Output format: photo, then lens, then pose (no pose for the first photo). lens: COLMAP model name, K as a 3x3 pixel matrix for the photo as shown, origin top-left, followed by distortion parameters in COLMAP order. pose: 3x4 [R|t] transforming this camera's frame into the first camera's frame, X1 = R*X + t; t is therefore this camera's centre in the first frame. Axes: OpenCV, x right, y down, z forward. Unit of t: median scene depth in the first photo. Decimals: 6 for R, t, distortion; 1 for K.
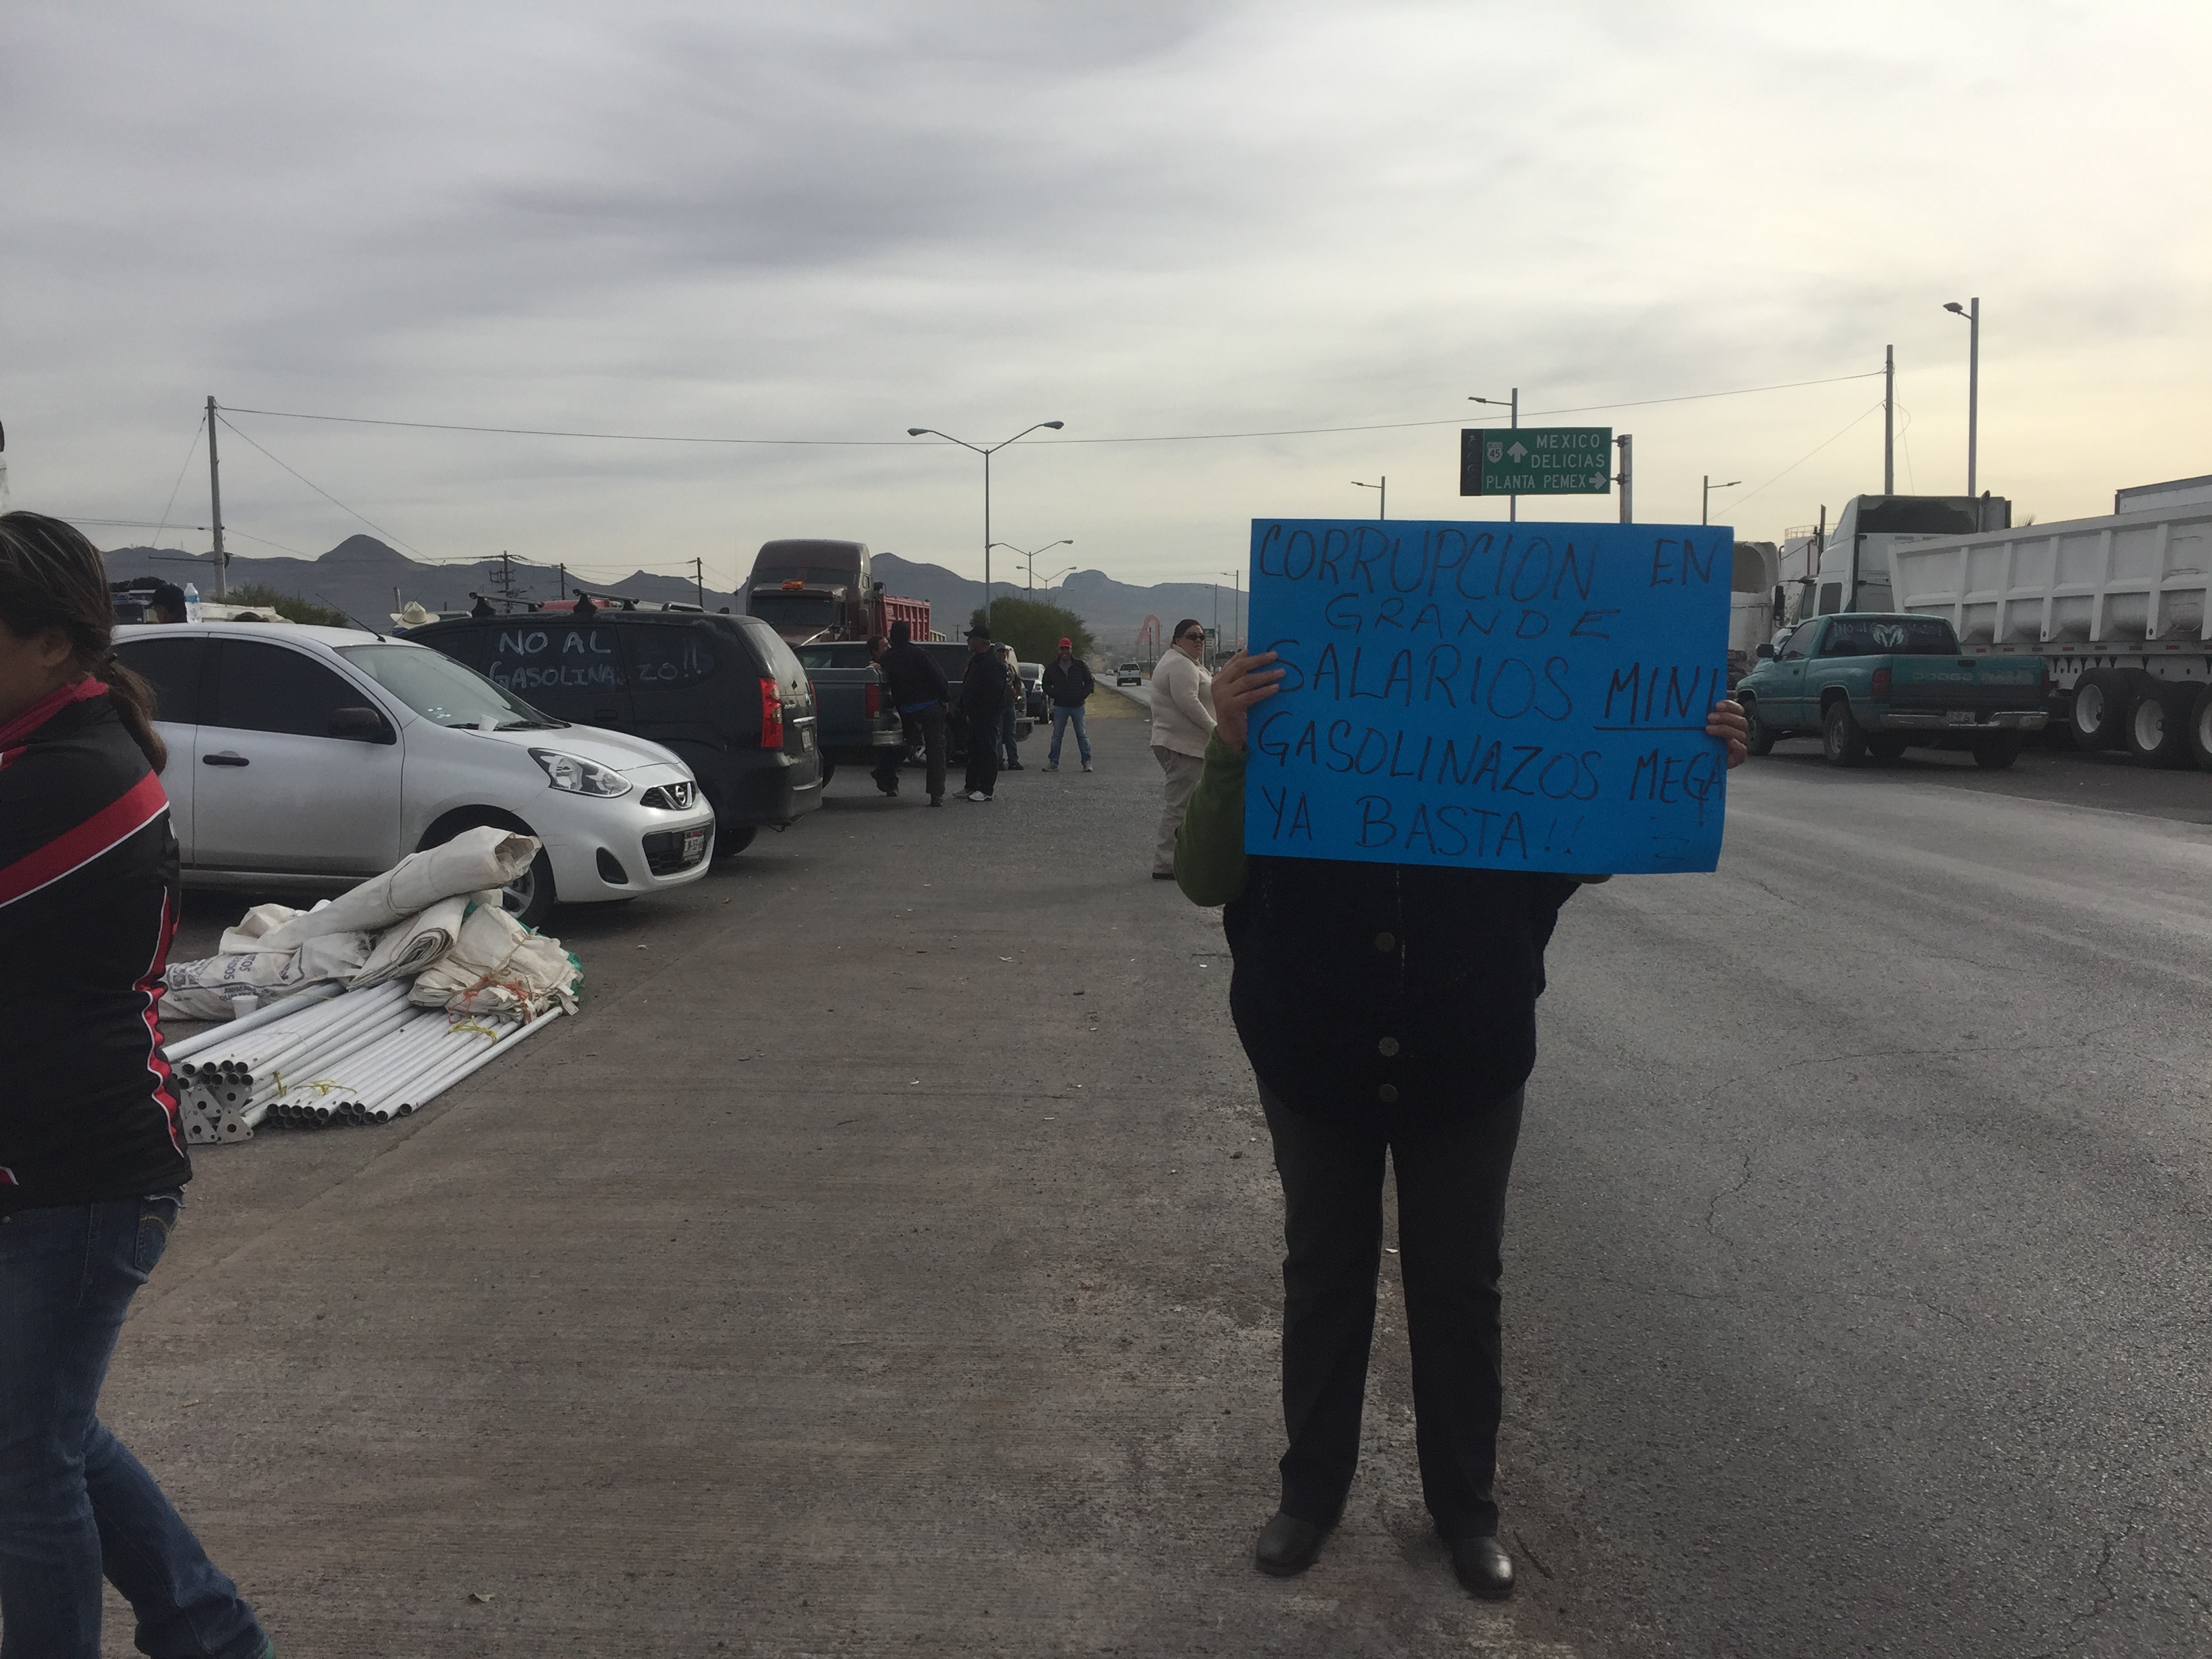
lens RADIAL K [[1872.9, 0, 1071.0], [0, 1872.9, 817.7], [0, 0, 1]] dist [0.071580, -0.102961]
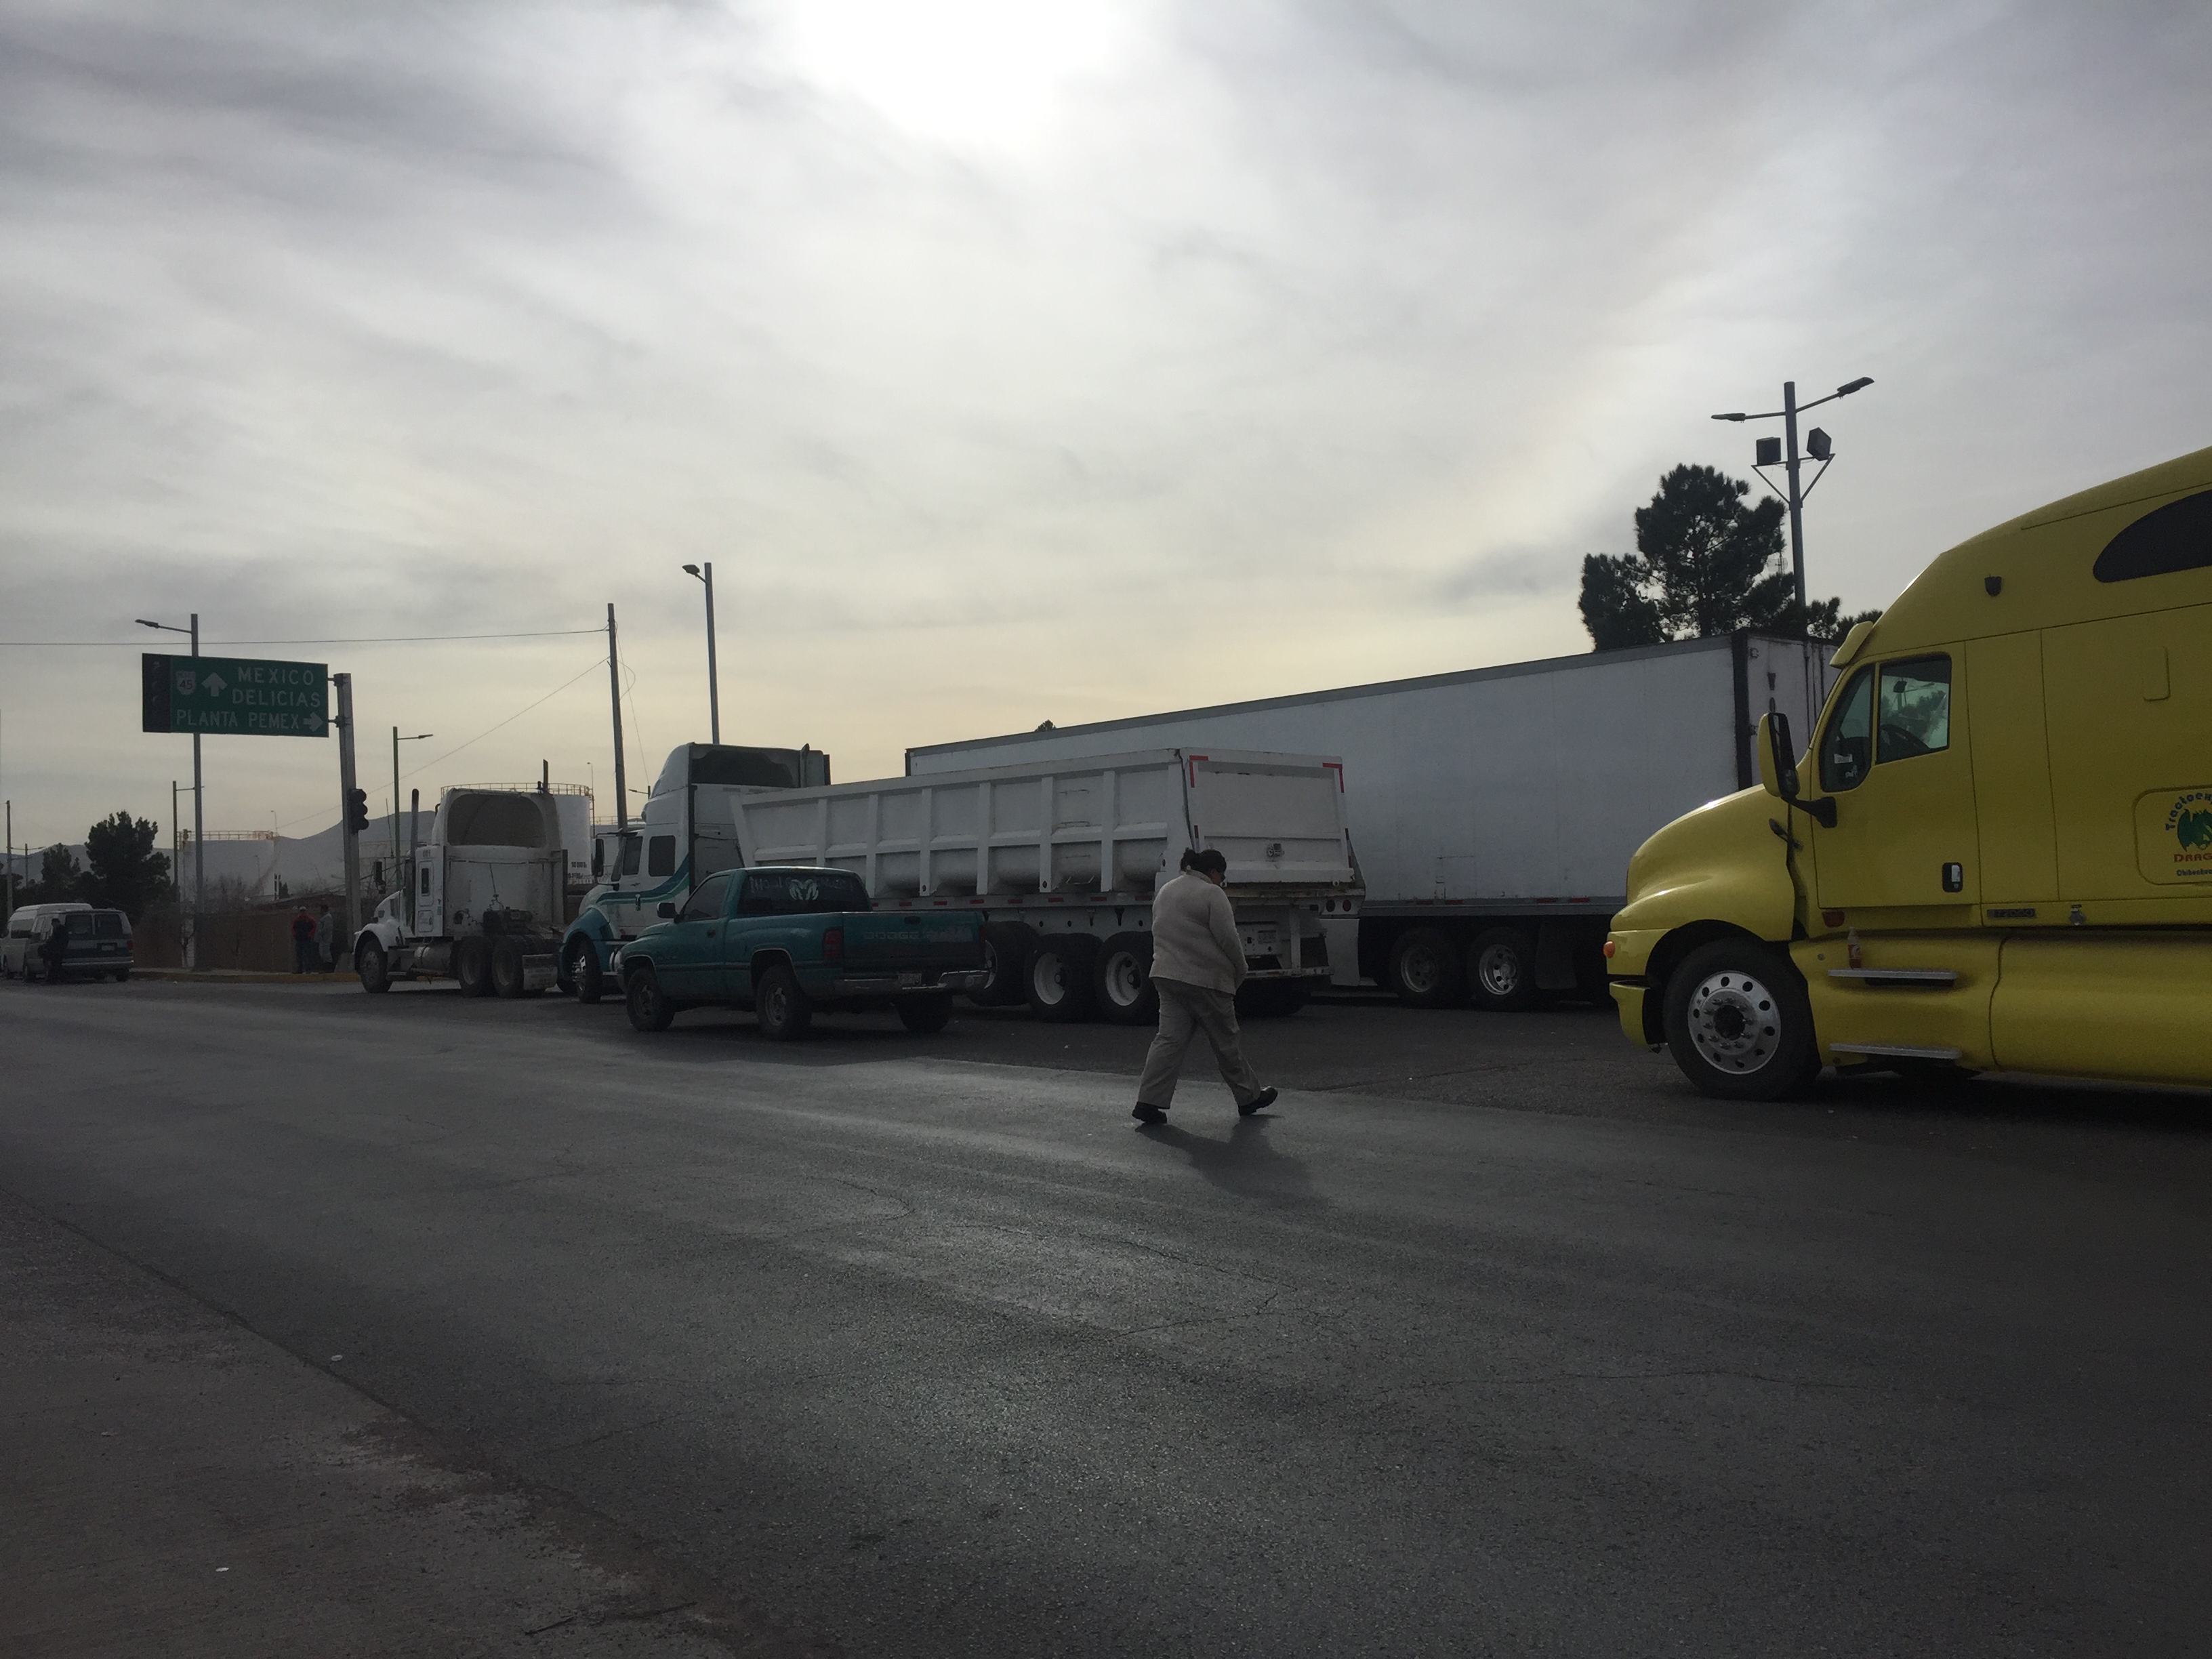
lens RADIAL K [[1872.9, 0, 1071.0], [0, 1872.9, 817.7], [0, 0, 1]] dist [0.071580, -0.102961]
pose [[0.760198, 0.014017, 0.649540, -0.040945], [0.075336, 0.991121, -0.109559, -0.018158], [-0.645309, 0.132220, 0.752393, 0.186115]]
